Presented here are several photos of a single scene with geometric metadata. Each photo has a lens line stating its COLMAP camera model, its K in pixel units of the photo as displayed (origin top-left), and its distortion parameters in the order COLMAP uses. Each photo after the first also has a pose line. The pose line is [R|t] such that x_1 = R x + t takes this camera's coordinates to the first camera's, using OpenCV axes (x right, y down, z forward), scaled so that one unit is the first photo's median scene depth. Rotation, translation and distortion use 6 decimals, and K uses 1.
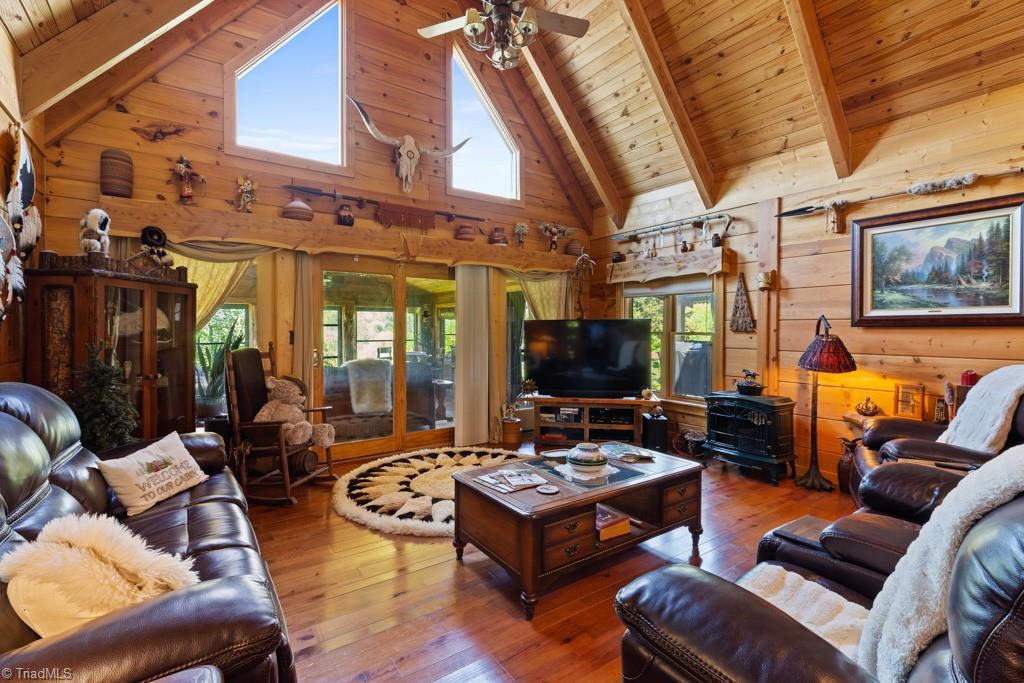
lens RADIAL K [[465.1, 0, 500.6], [0, 465.1, 333.5], [0, 0, 1]] dist [0.006209, 0.000527]
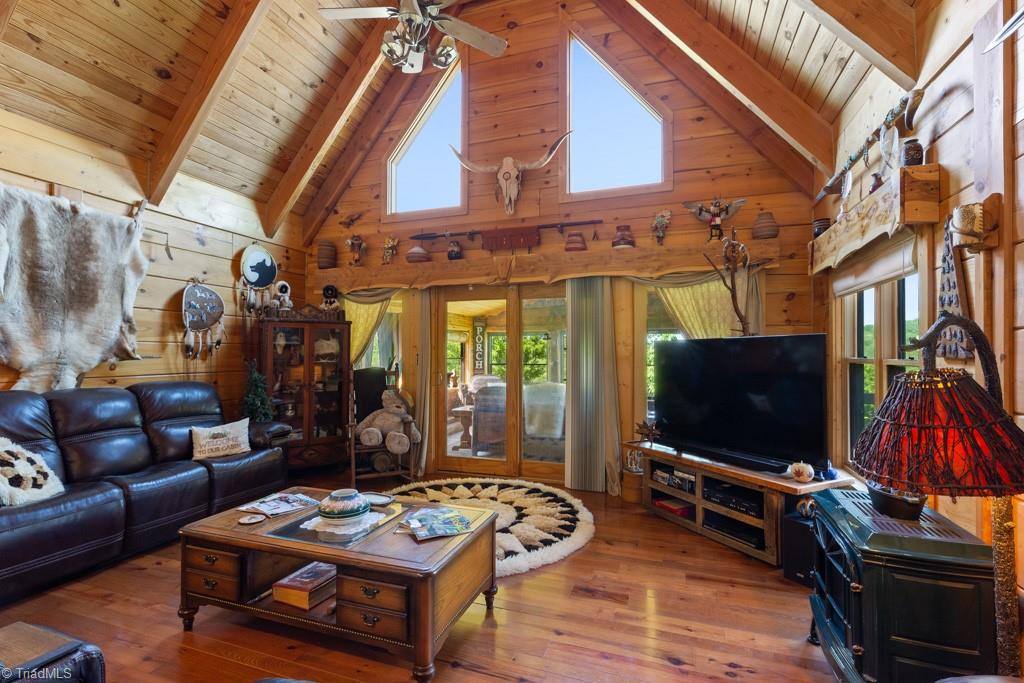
lens RADIAL K [[465.1, 0, 507.7], [0, 465.1, 346.4], [0, 0, 1]] dist [0.006209, 0.000527]
pose [[0.586728, -0.011332, -0.809705, 0.682295], [-0.007957, 0.999773, -0.019758, -0.004448], [0.809745, 0.018035, 0.586504, 0.487772]]
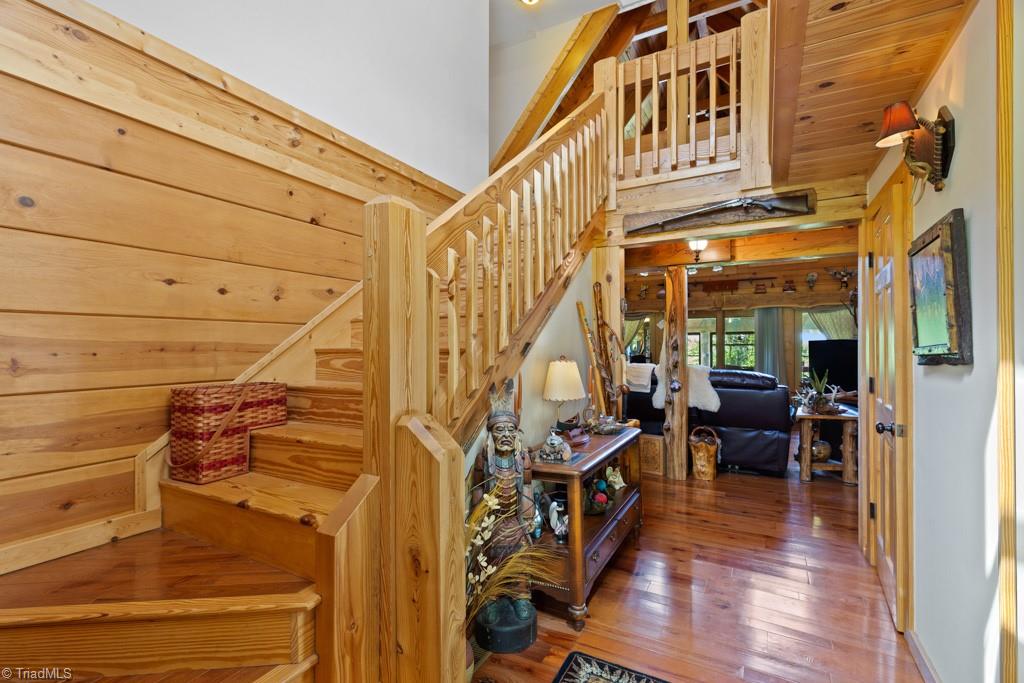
lens RADIAL K [[465.1, 0, 506.2], [0, 465.1, 346.6], [0, 0, 1]] dist [0.006209, 0.000527]
pose [[0.446244, -0.005307, -0.894895, 1.240215], [-0.001786, 0.999975, -0.006821, 0.003444], [0.894909, 0.004642, 0.446224, -0.675416]]
